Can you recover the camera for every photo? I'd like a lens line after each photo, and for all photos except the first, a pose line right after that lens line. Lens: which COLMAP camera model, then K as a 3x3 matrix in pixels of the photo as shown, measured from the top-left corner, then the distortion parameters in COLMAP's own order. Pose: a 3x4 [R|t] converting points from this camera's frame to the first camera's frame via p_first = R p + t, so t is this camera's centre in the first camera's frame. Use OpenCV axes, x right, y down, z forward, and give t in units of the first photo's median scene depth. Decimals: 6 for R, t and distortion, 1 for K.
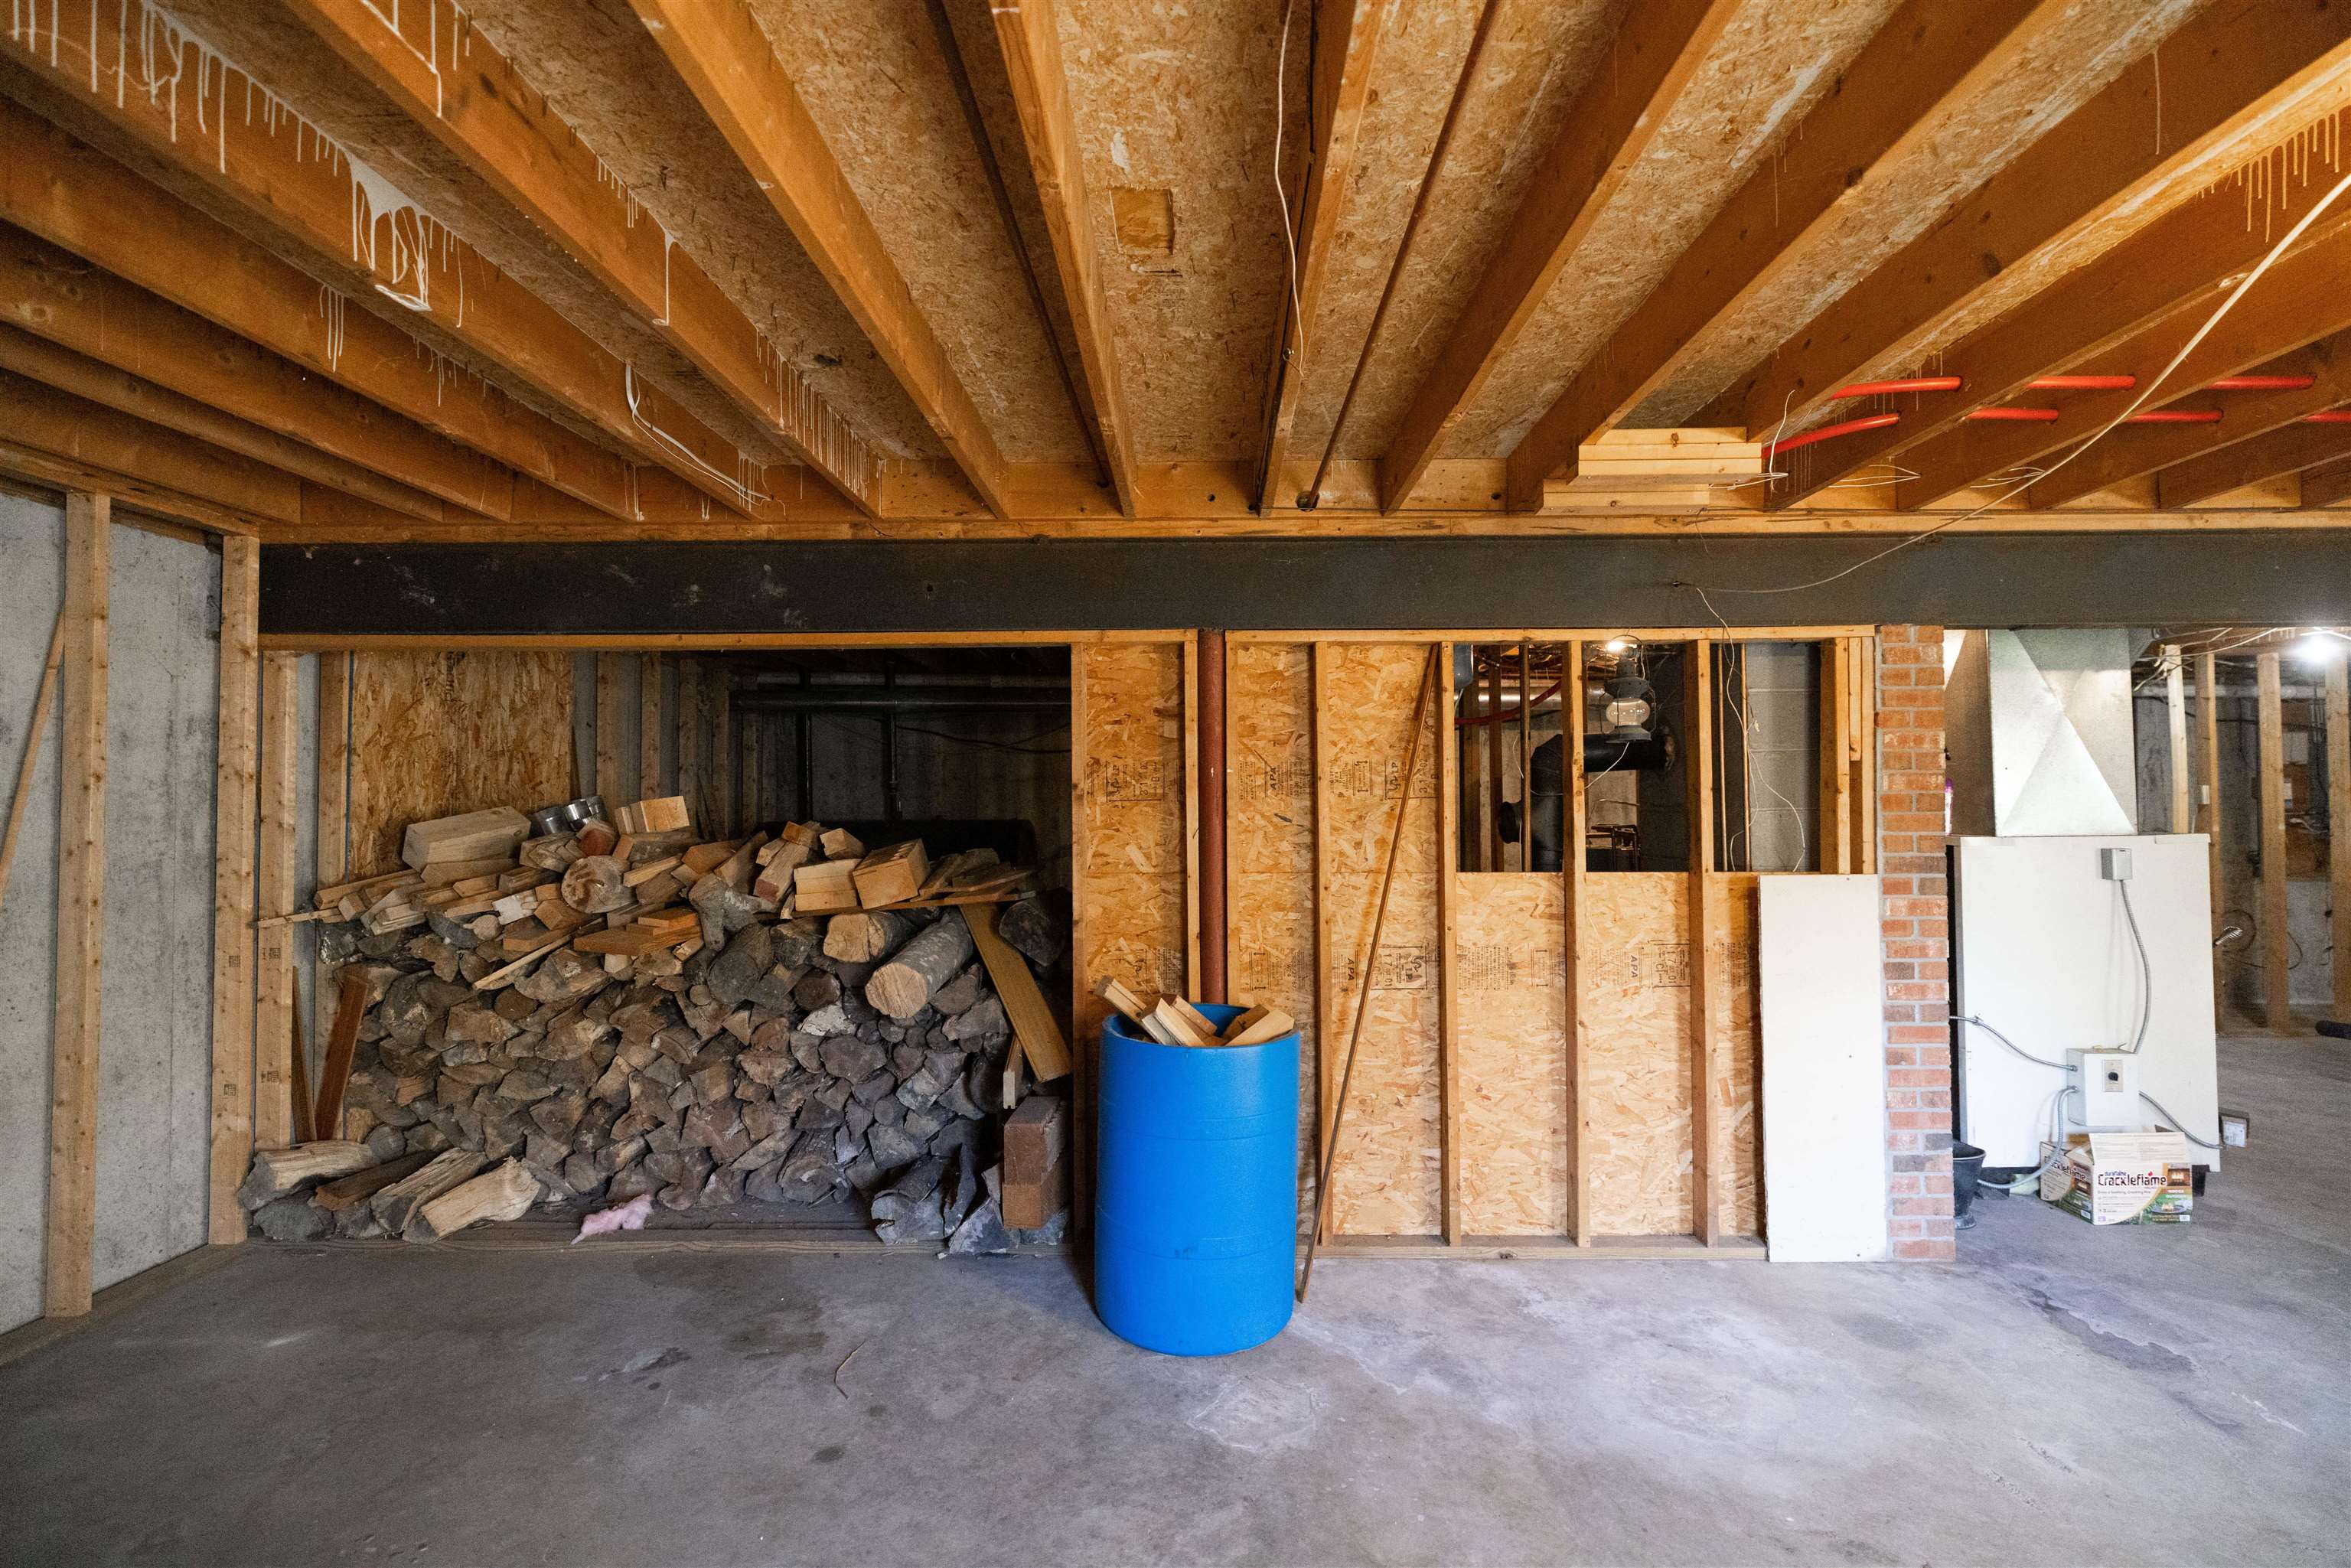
lens RADIAL K [[972.6, 0, 1183.7], [0, 972.6, 781.8], [0, 0, 1]] dist [0.000925, 0.000097]
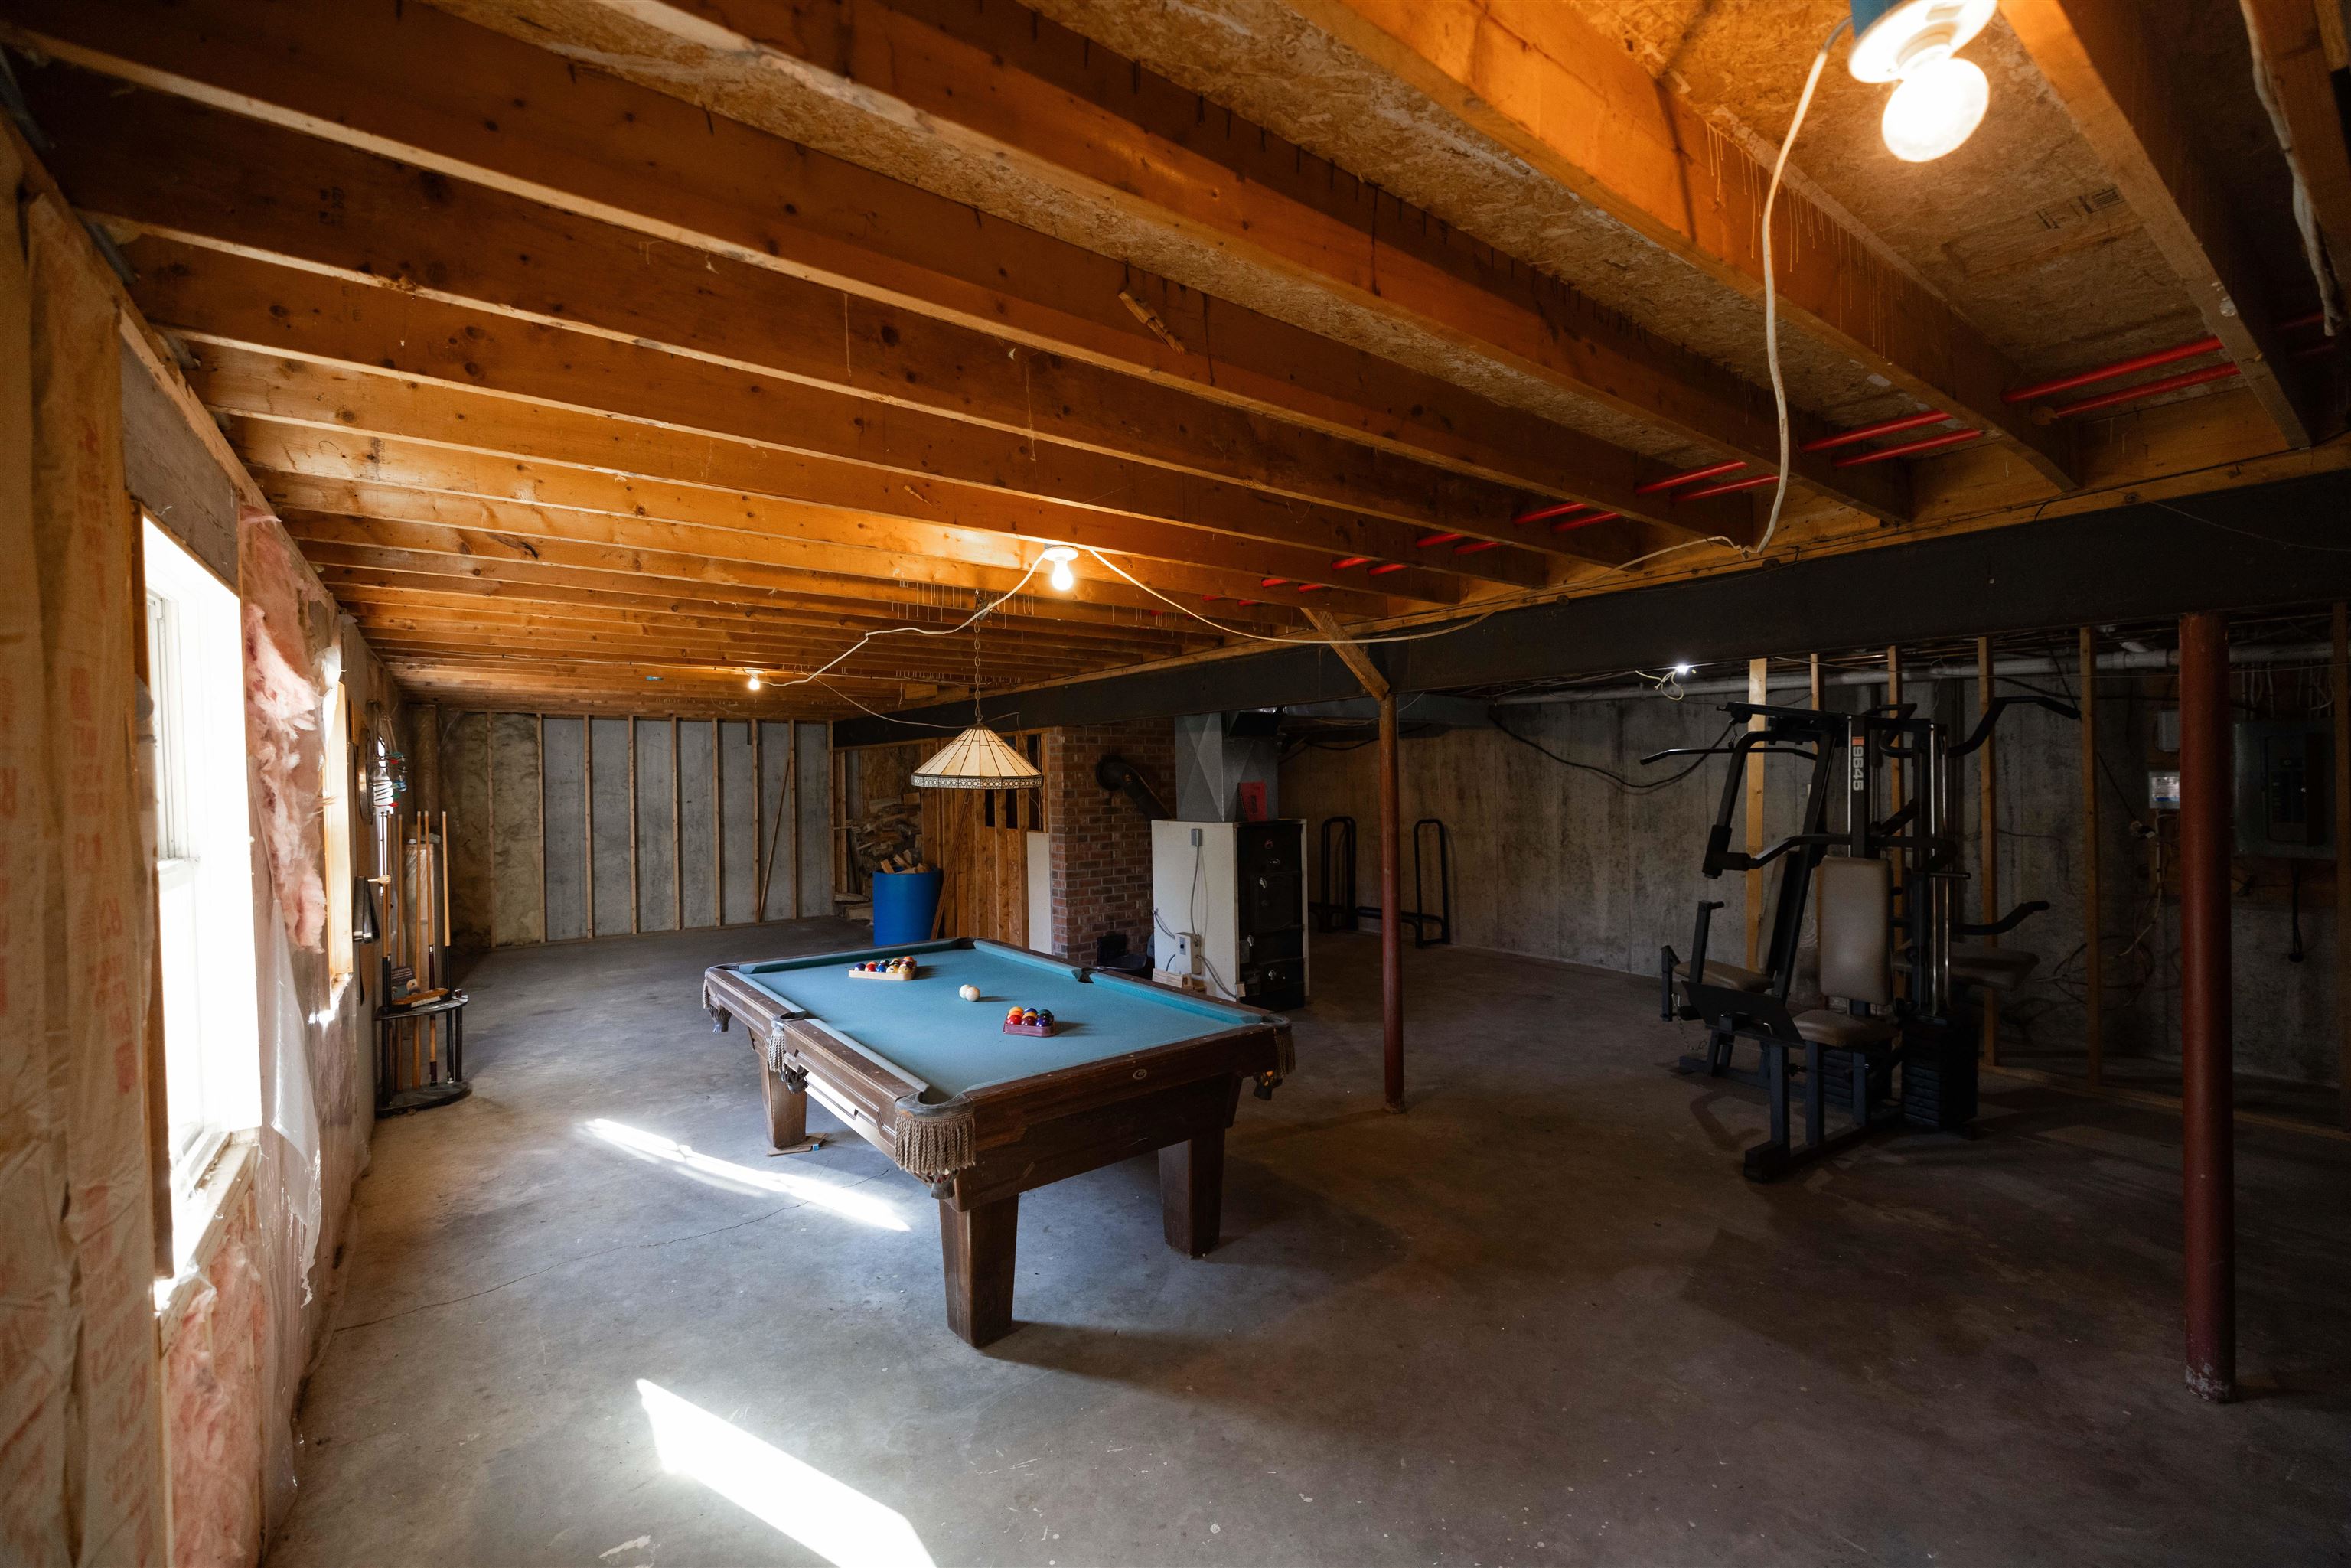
lens RADIAL K [[972.6, 0, 1183.7], [0, 972.6, 781.8], [0, 0, 1]] dist [0.000925, 0.000097]
pose [[0.620397, -0.000620, -0.784288, 3.045642], [0.029257, 0.999322, 0.022353, -0.080471], [0.783742, -0.036814, 0.619994, -0.224692]]
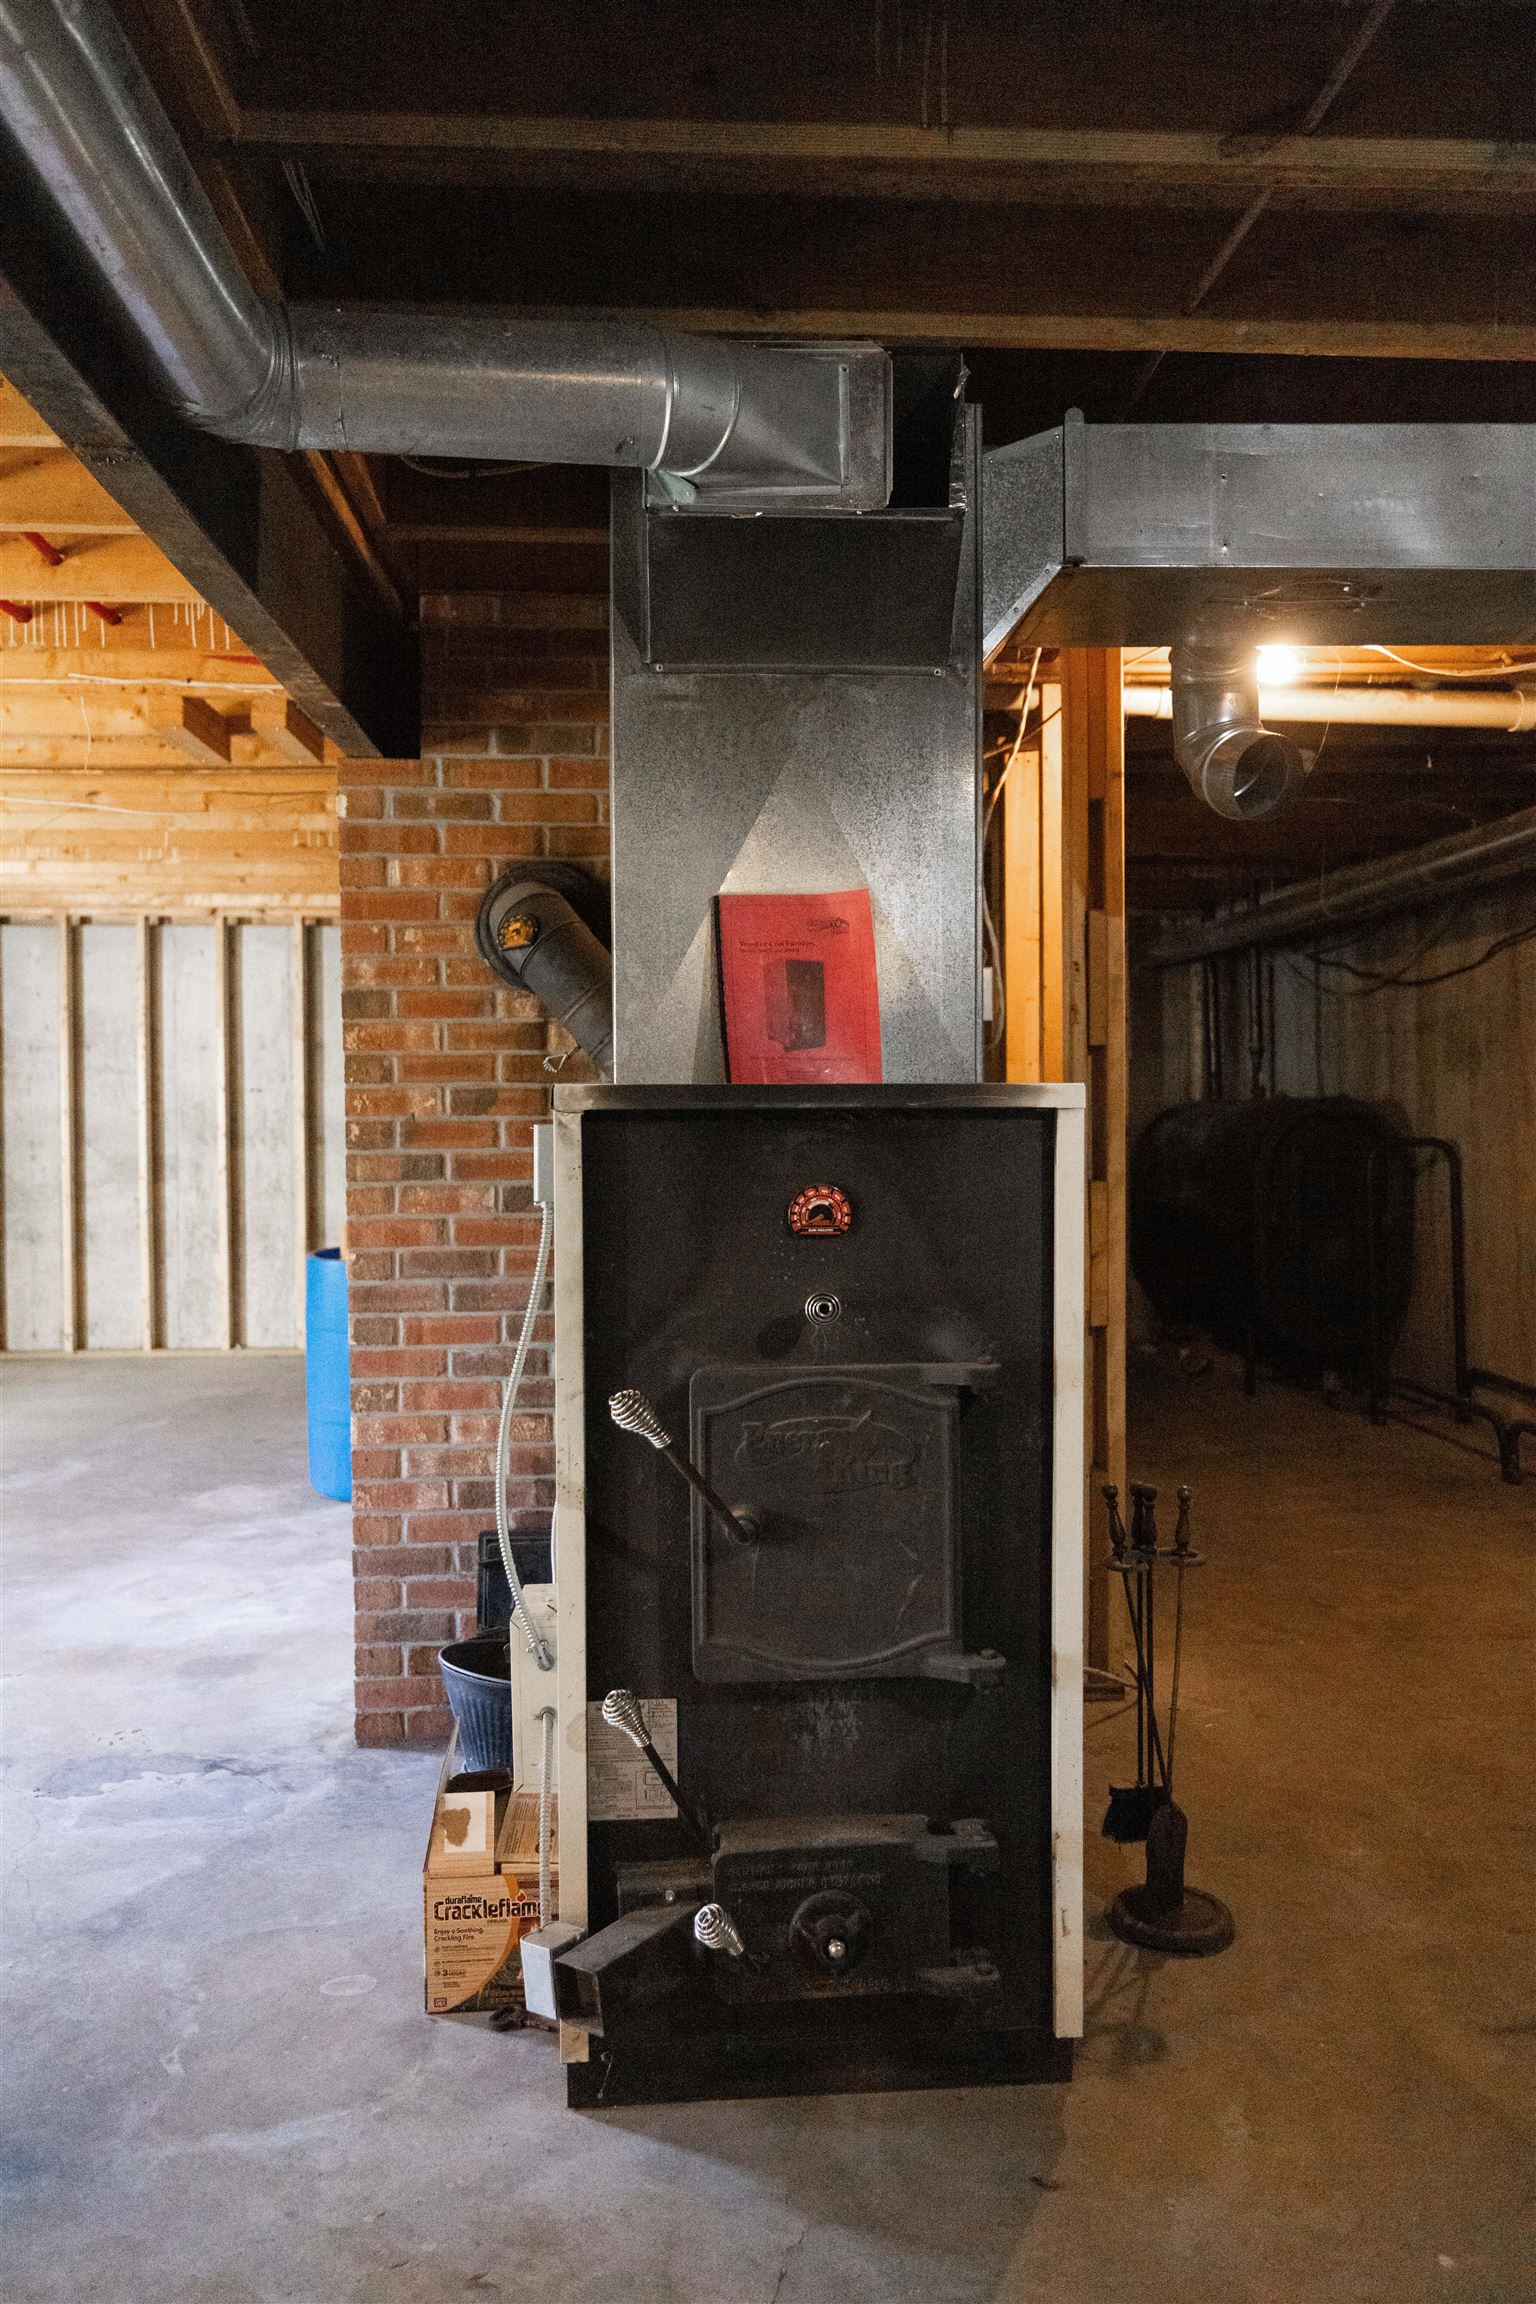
lens RADIAL K [[1616.9, 0, 768.0], [0, 1616.9, 1152.0], [0, 0, 1]] dist [0.002758, -0.000028]
pose [[0.088017, 0.026501, -0.995766, 2.053653], [0.030262, 0.999113, 0.029265, 0.081022], [0.995659, -0.032710, 0.087137, 1.302184]]
